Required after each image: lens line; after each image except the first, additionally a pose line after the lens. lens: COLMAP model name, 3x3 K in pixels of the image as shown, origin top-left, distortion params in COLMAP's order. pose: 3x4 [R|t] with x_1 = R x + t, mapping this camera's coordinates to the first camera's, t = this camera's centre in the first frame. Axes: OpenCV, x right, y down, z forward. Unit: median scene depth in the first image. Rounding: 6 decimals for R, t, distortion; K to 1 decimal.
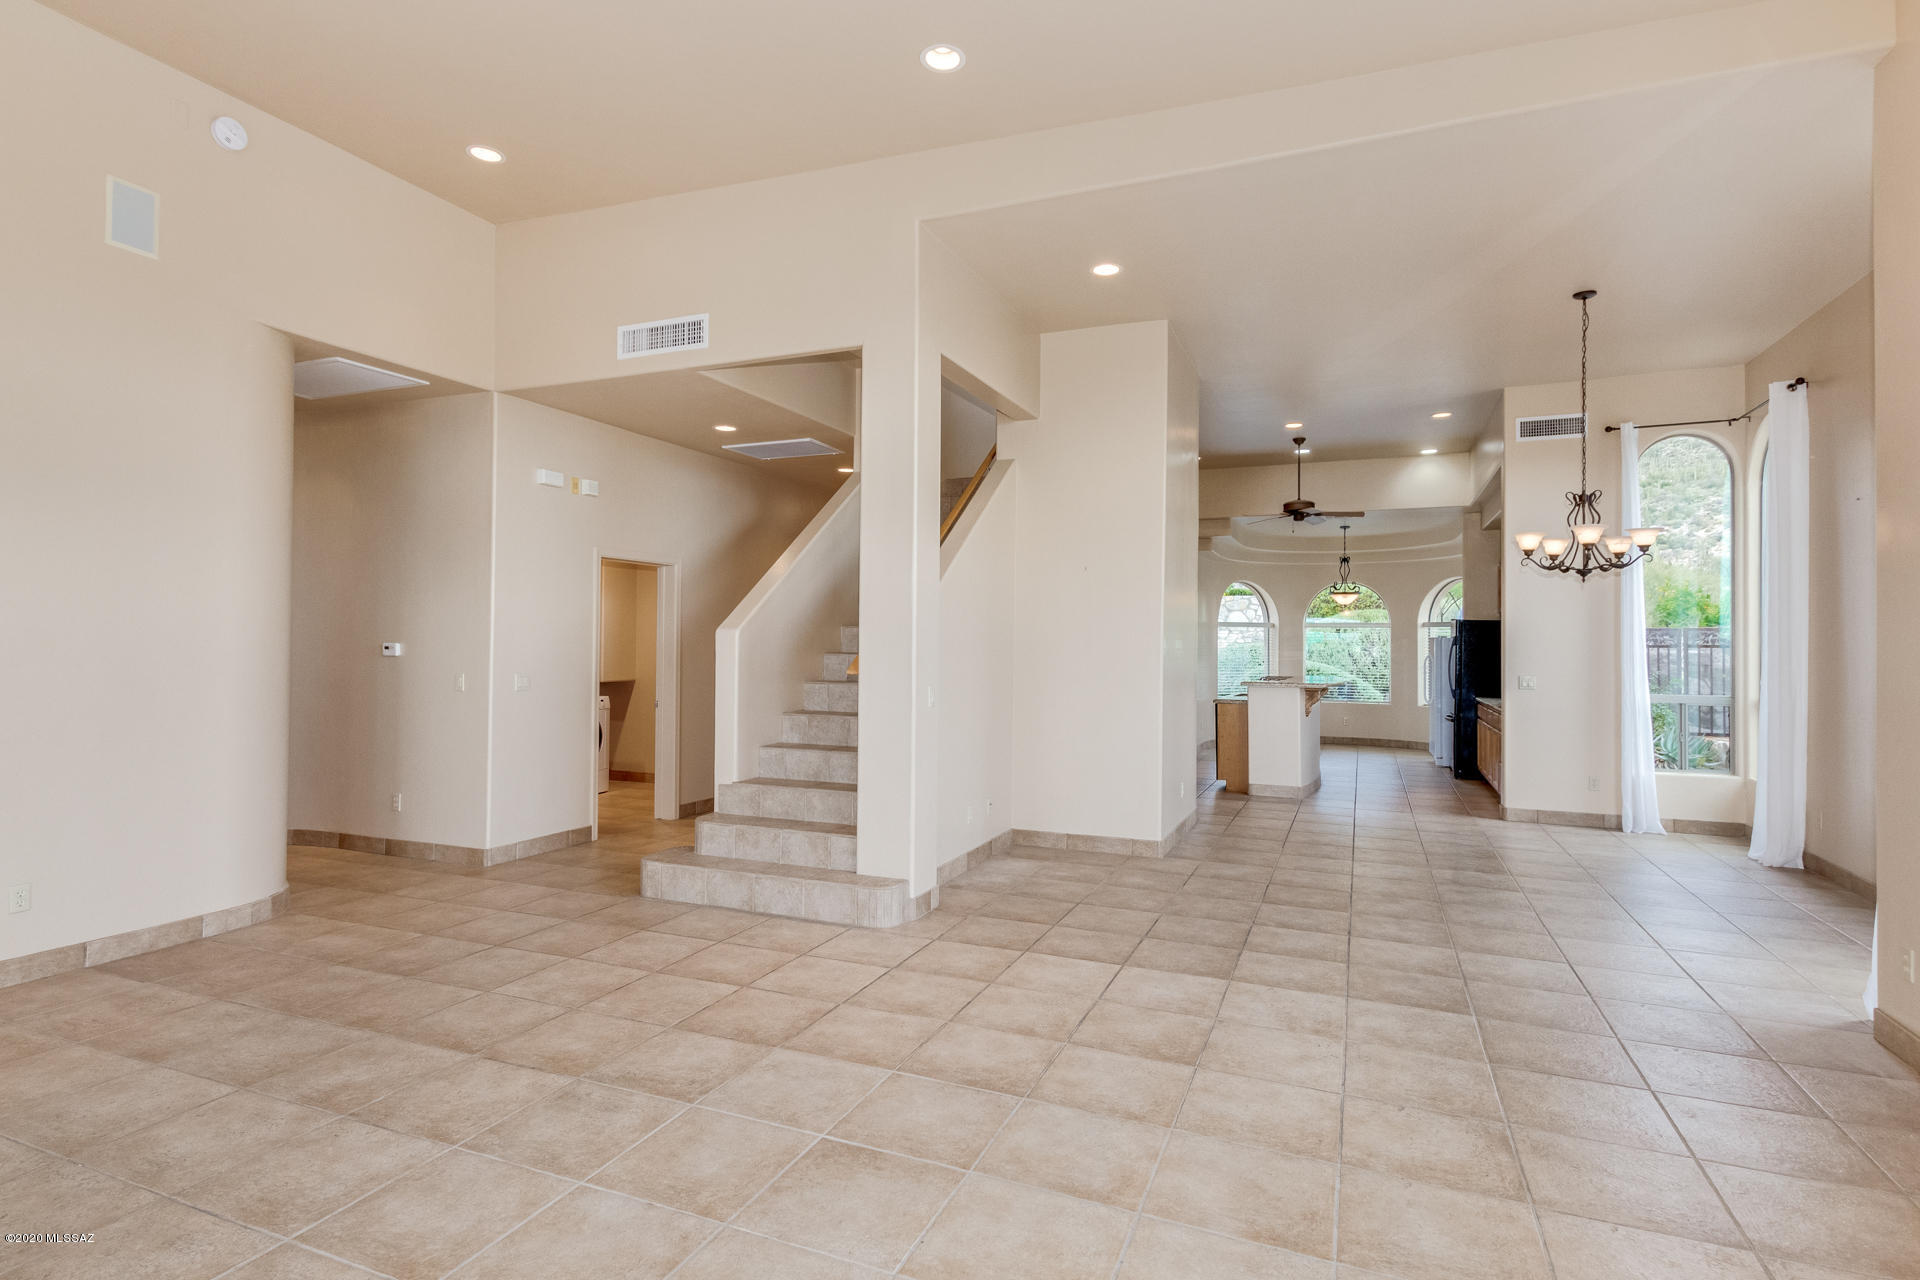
lens RADIAL K [[959.1, 0, 954.8], [0, 959.1, 639.1], [0, 0, 1]] dist [0.003205, -0.000085]
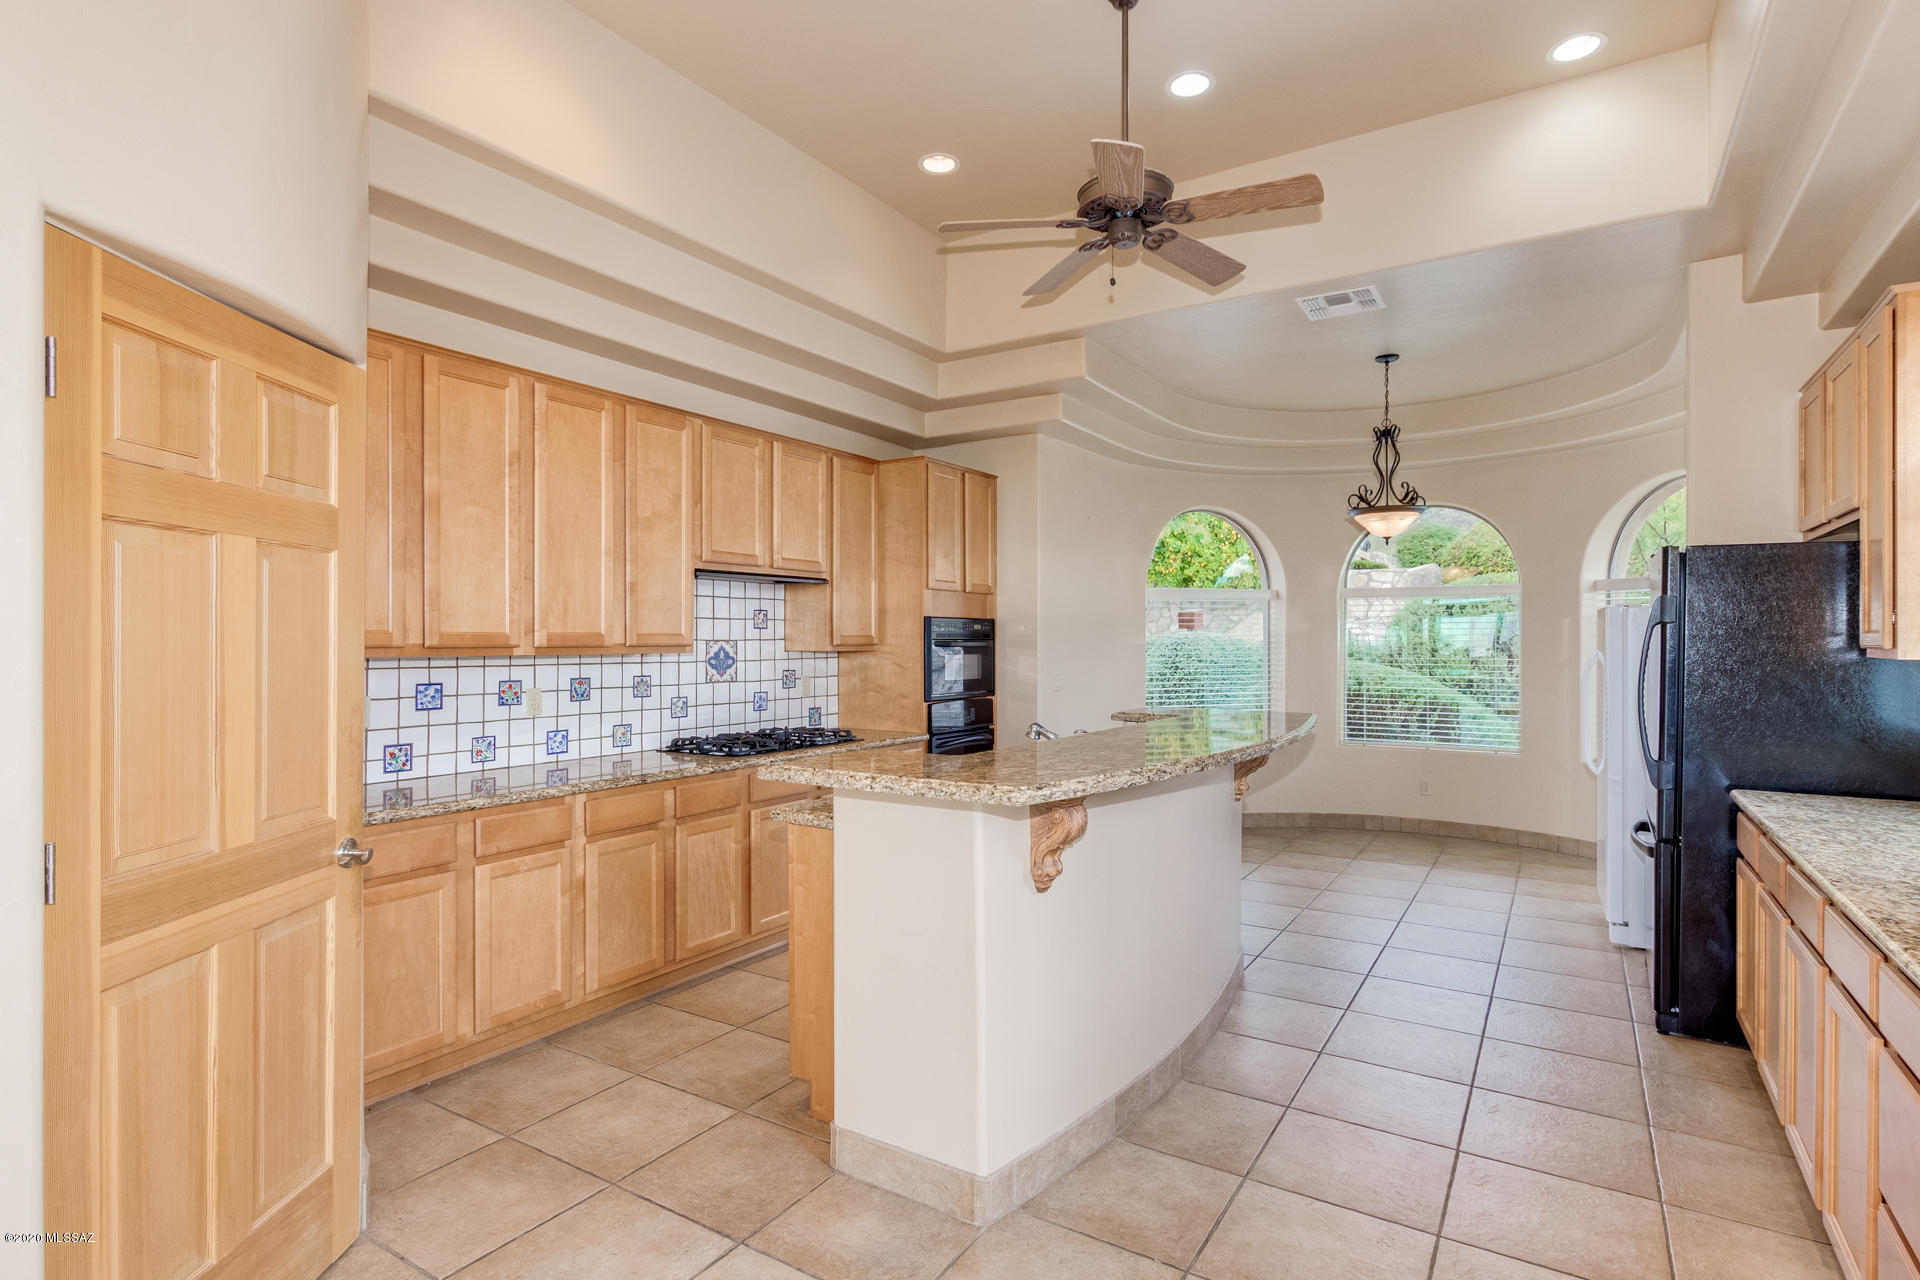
lens RADIAL K [[975.0, 0, 963.1], [0, 975.0, 642.1], [0, 0, 1]] dist [0.016915, 0.000358]
pose [[0.988009, -0.007163, -0.154232, 0.345655], [0.008694, 0.999919, 0.009254, 0.006982], [0.154153, -0.010484, 0.987991, 0.645463]]
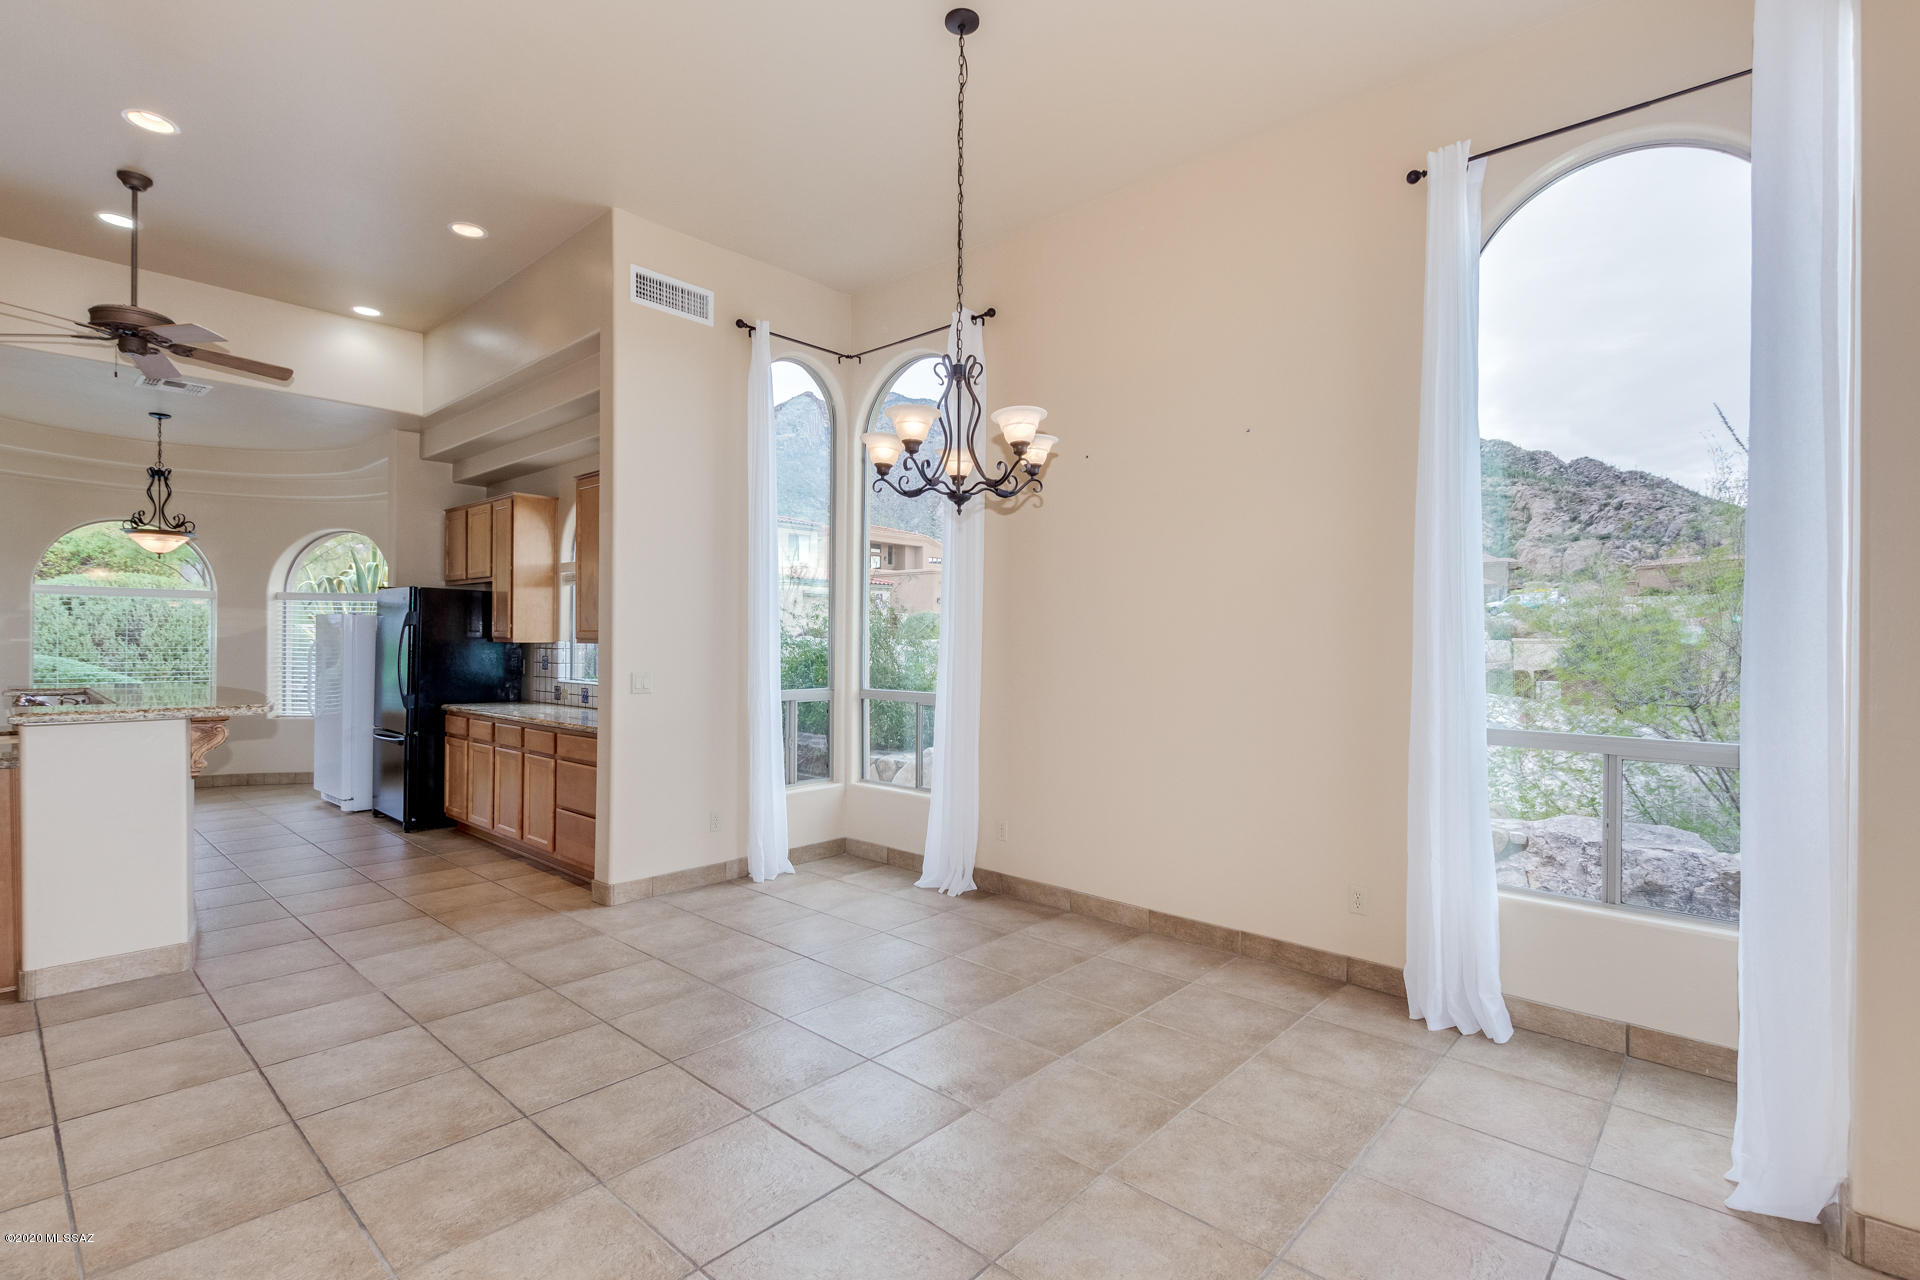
lens RADIAL K [[889.5, 0, 953.0], [0, 889.5, 641.8], [0, 0, 1]] dist [-0.002777, -0.000647]
pose [[0.328943, -0.003434, 0.944344, 0.080623], [-0.012184, 0.999895, 0.007880, 0.008170], [-0.944271, -0.014098, 0.328866, 0.467724]]
